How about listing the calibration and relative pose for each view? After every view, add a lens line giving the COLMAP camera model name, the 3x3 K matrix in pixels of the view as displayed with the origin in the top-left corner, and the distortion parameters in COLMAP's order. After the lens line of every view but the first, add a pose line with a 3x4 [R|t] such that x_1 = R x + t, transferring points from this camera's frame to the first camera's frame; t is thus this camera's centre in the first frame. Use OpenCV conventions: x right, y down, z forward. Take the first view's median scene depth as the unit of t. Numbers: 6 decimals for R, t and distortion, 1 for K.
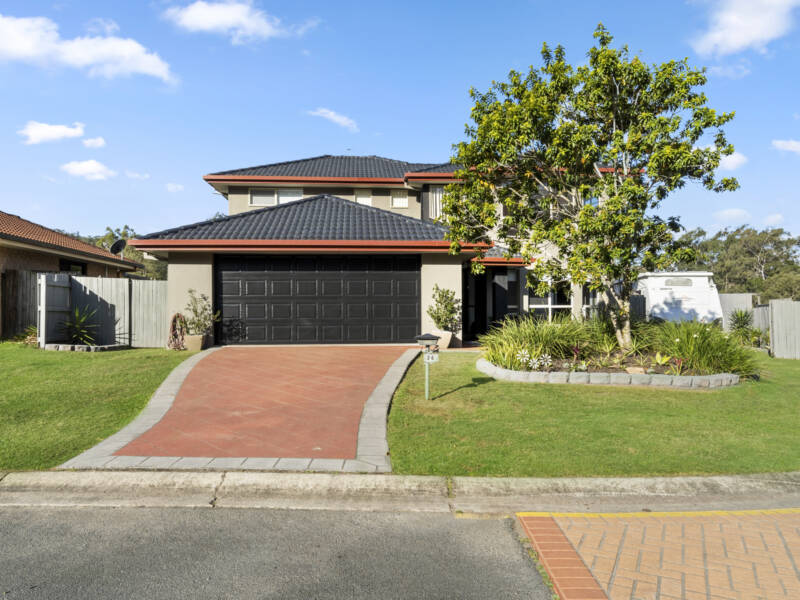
lens RADIAL K [[506.8, 0, 397.1], [0, 506.8, 319.7], [0, 0, 1]] dist [-0.000875, -0.000020]
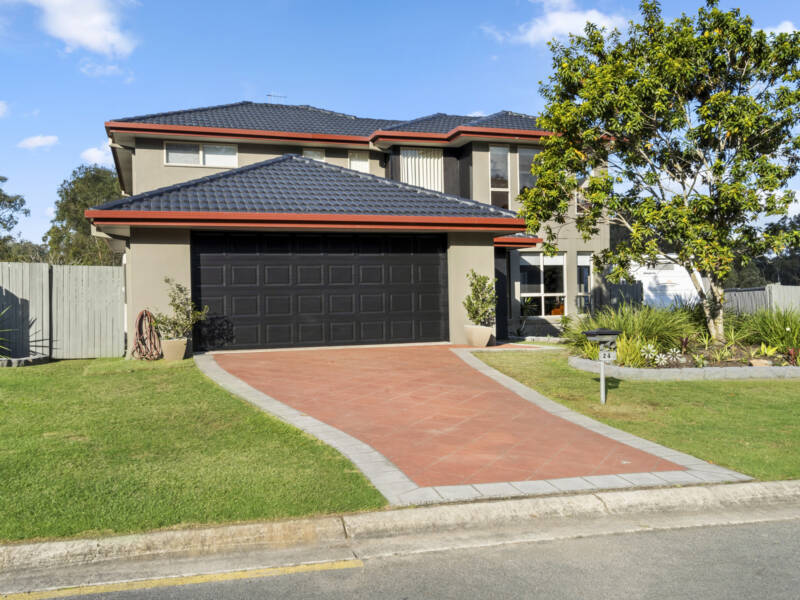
lens RADIAL K [[643.8, 0, 399.5], [0, 643.8, 302.5], [0, 0, 1]] dist [0.011862, -0.002698]
pose [[0.975353, -0.015557, 0.220102, -0.258806], [0.019077, 0.999722, -0.013875, -0.003726], [-0.219825, 0.017732, 0.975378, 0.001015]]
